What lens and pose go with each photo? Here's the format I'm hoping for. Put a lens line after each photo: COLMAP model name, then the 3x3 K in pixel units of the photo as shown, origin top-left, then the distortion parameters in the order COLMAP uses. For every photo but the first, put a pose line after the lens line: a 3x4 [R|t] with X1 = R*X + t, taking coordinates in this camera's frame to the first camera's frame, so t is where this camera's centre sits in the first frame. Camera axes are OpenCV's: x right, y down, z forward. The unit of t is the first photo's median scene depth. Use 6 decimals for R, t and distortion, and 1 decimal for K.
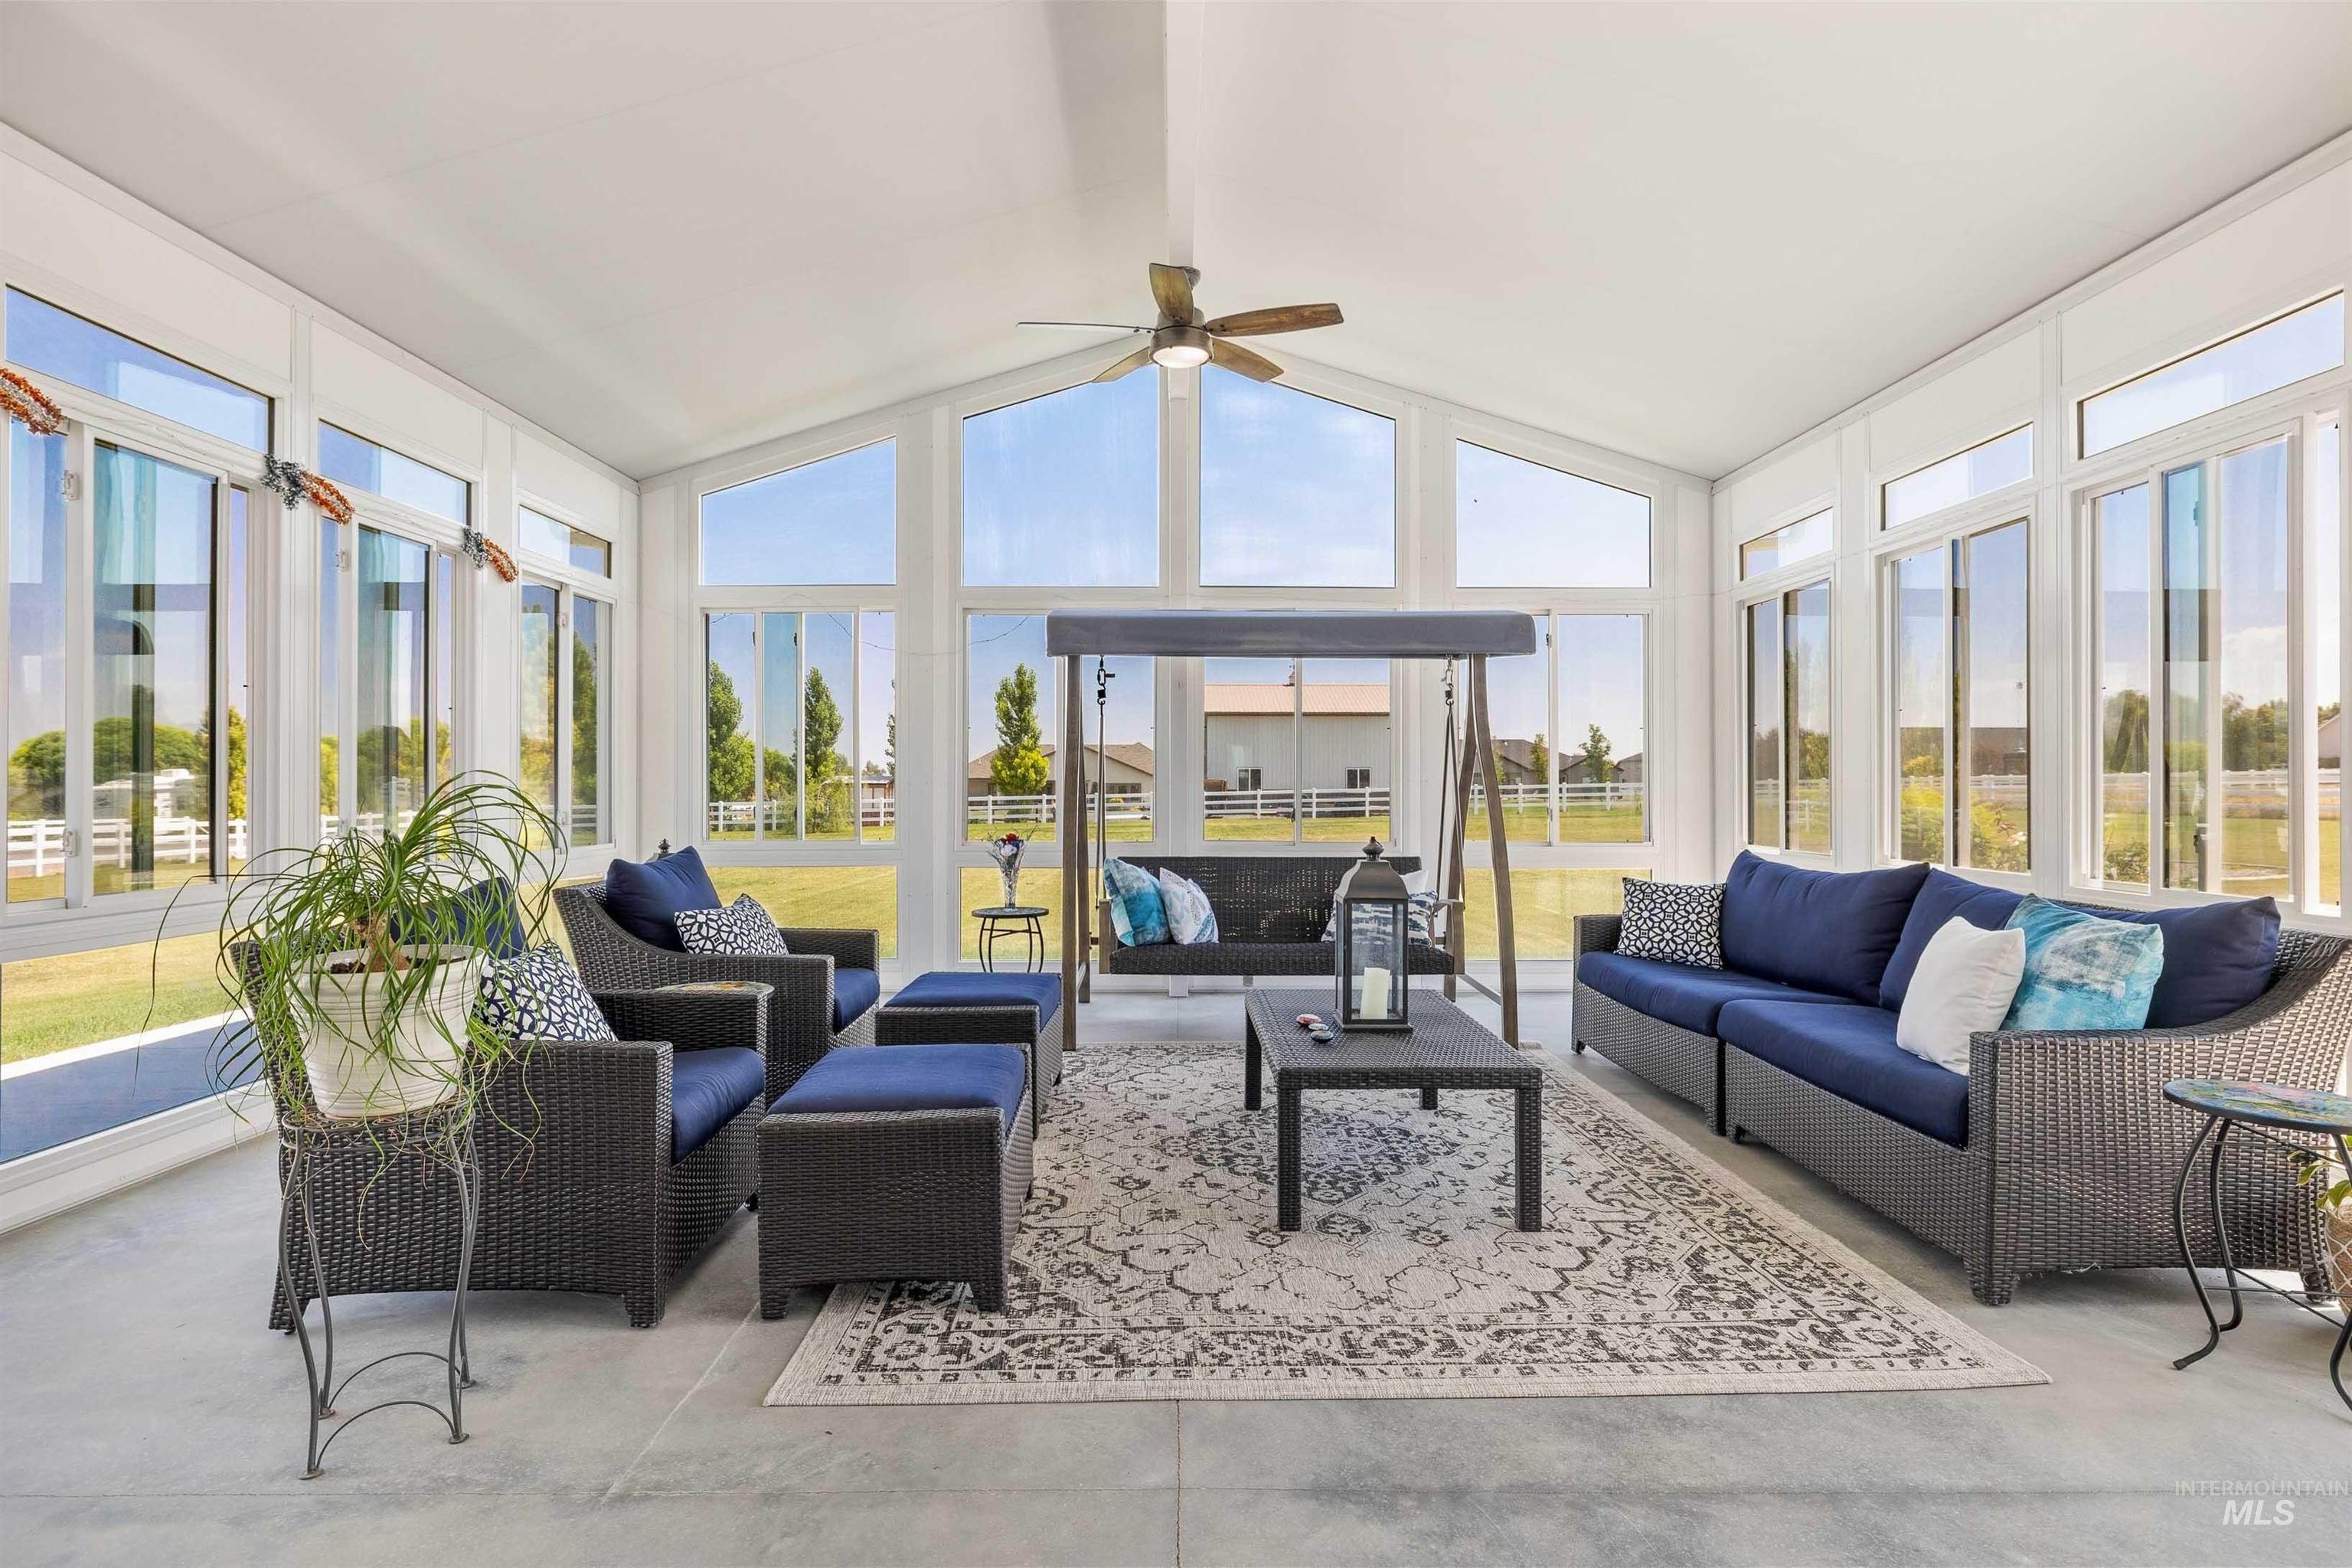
lens RADIAL K [[1187.7, 0, 1165.8], [0, 1187.7, 785.0], [0, 0, 1]] dist [-0.001847, 0.000047]
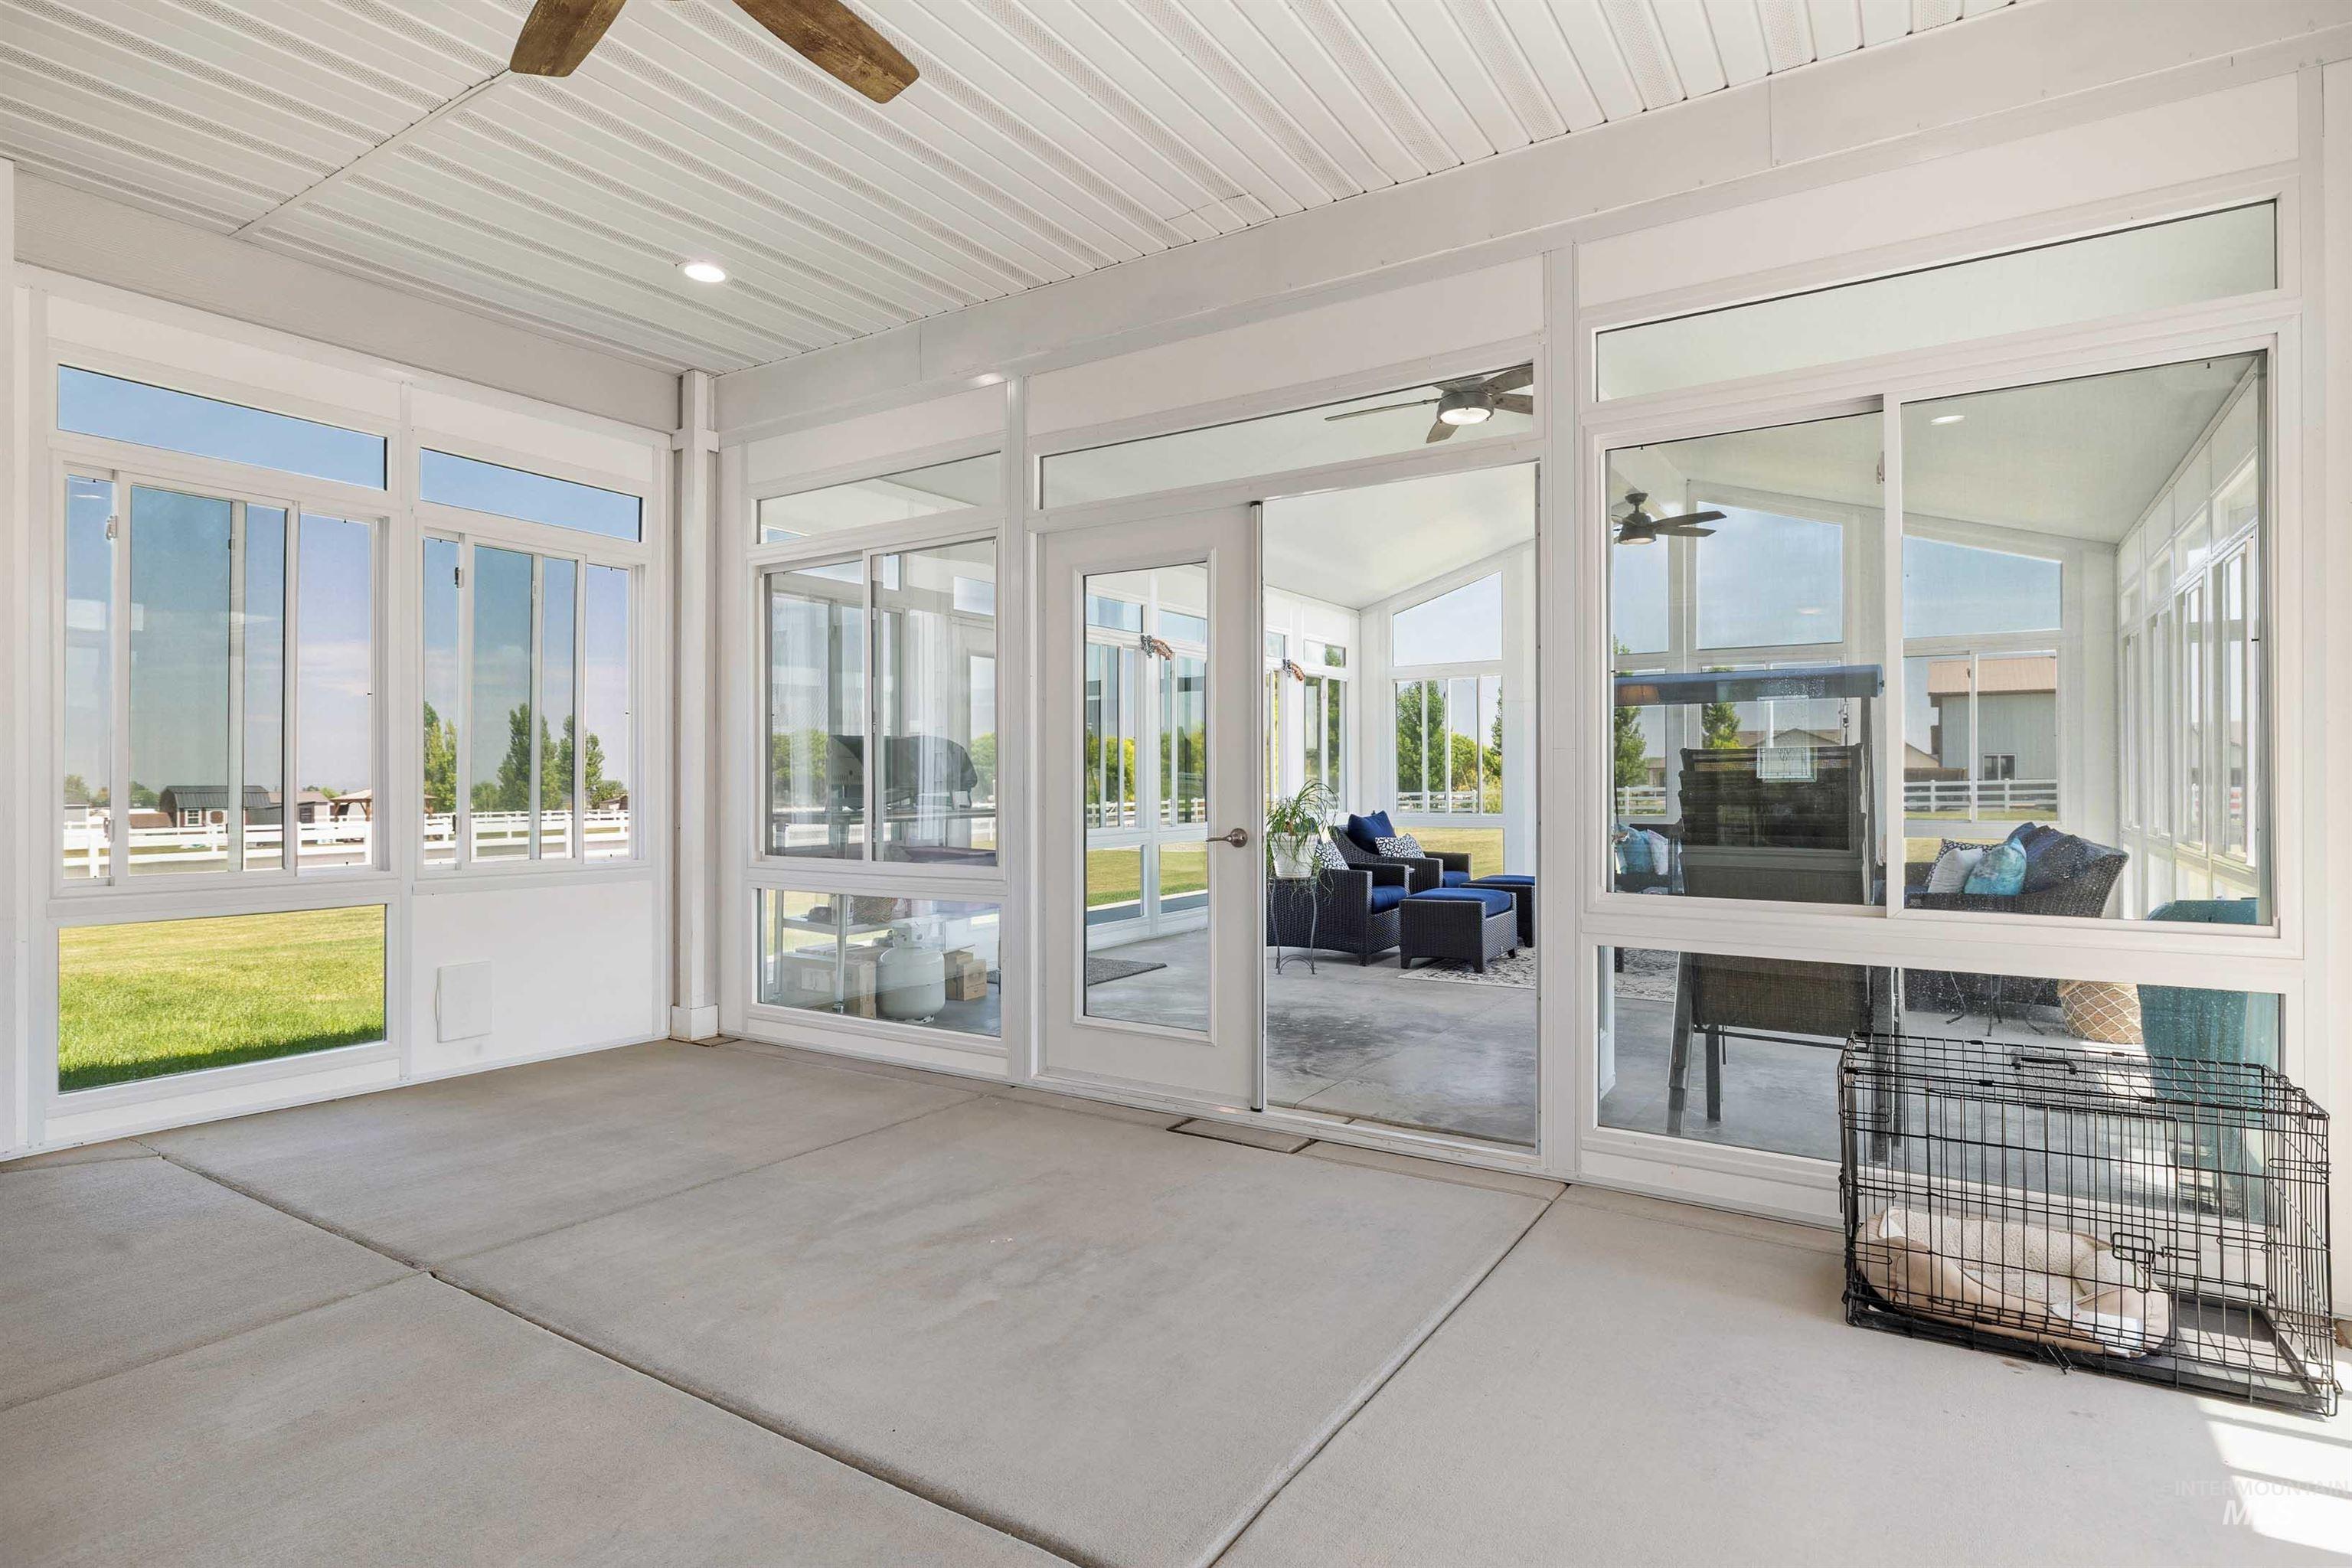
lens RADIAL K [[1187.7, 0, 1172.4], [0, 1187.7, 776.1], [0, 0, 1]] dist [-0.001847, 0.000047]
pose [[0.839155, -0.005716, -0.543863, 0.350627], [0.005846, 0.999982, -0.001489, -0.006915], [0.543861, -0.001929, 0.839173, -0.790301]]
